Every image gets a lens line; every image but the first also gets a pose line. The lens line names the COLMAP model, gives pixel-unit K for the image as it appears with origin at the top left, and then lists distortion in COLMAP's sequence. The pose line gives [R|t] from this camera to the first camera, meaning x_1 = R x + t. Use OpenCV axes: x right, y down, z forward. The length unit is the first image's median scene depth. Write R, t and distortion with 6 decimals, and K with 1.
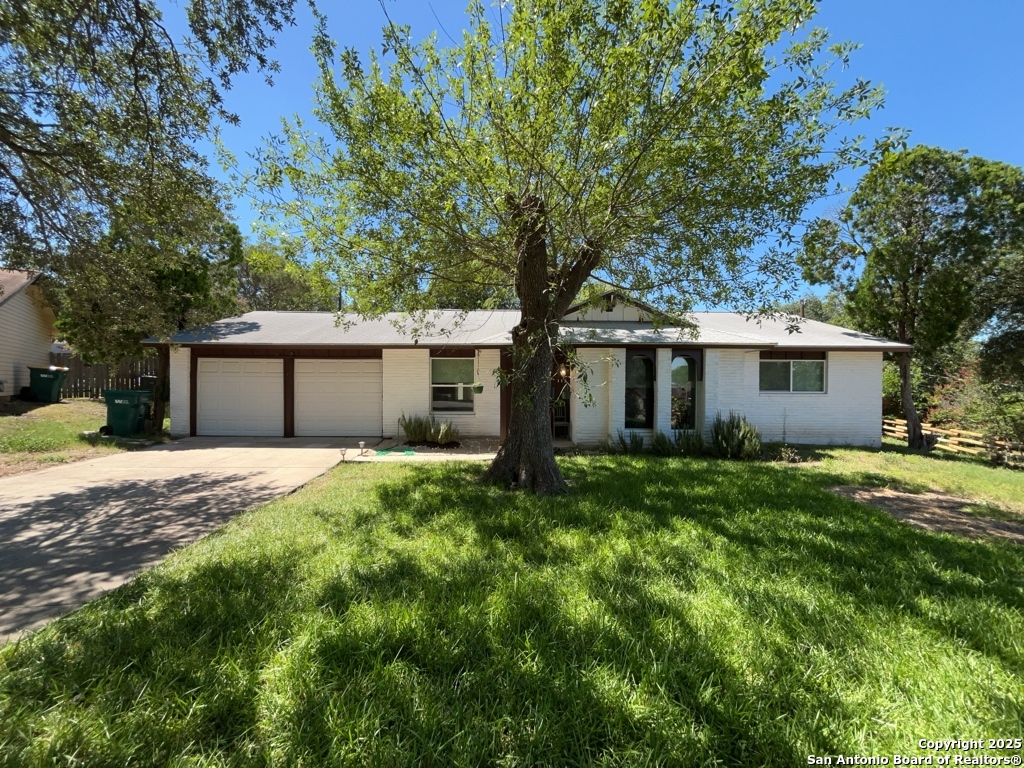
lens RADIAL K [[414.7, 0, 515.5], [0, 414.7, 380.6], [0, 0, 1]] dist [-0.002503, -0.000314]
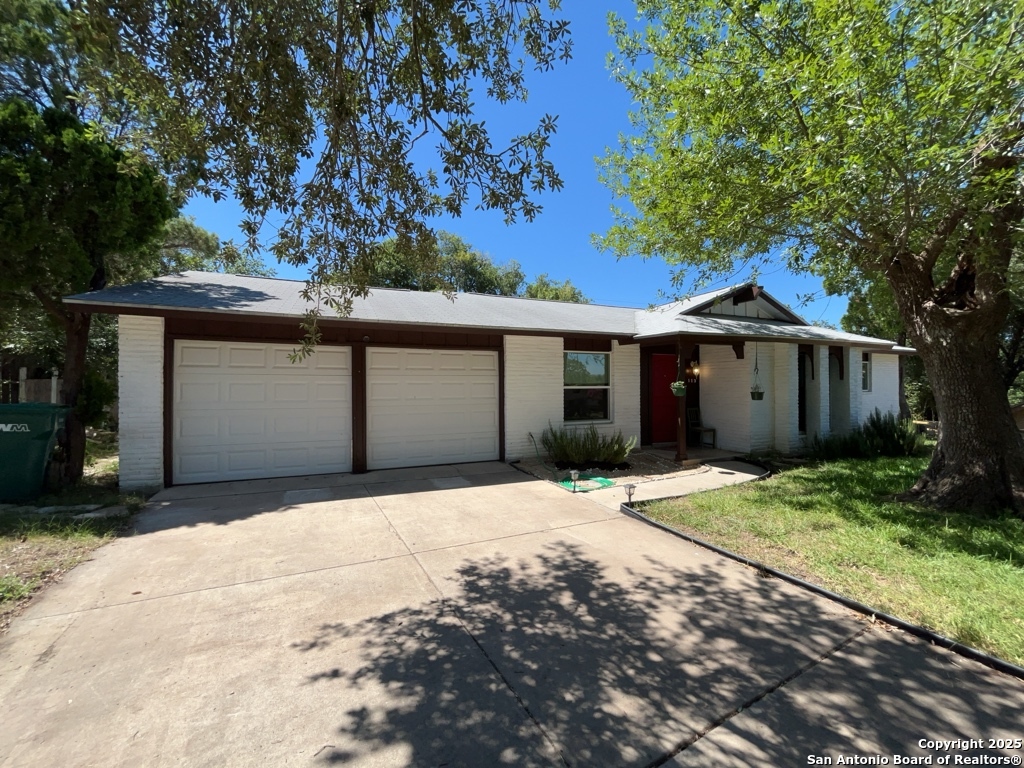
lens RADIAL K [[414.7, 0, 509.4], [0, 414.7, 385.6], [0, 0, 1]] dist [-0.002503, -0.000314]
pose [[0.924220, -0.009186, 0.381749, -0.581901], [0.010241, 0.999947, -0.000731, 0.009290], [-0.381722, 0.004585, 0.924266, 0.345508]]
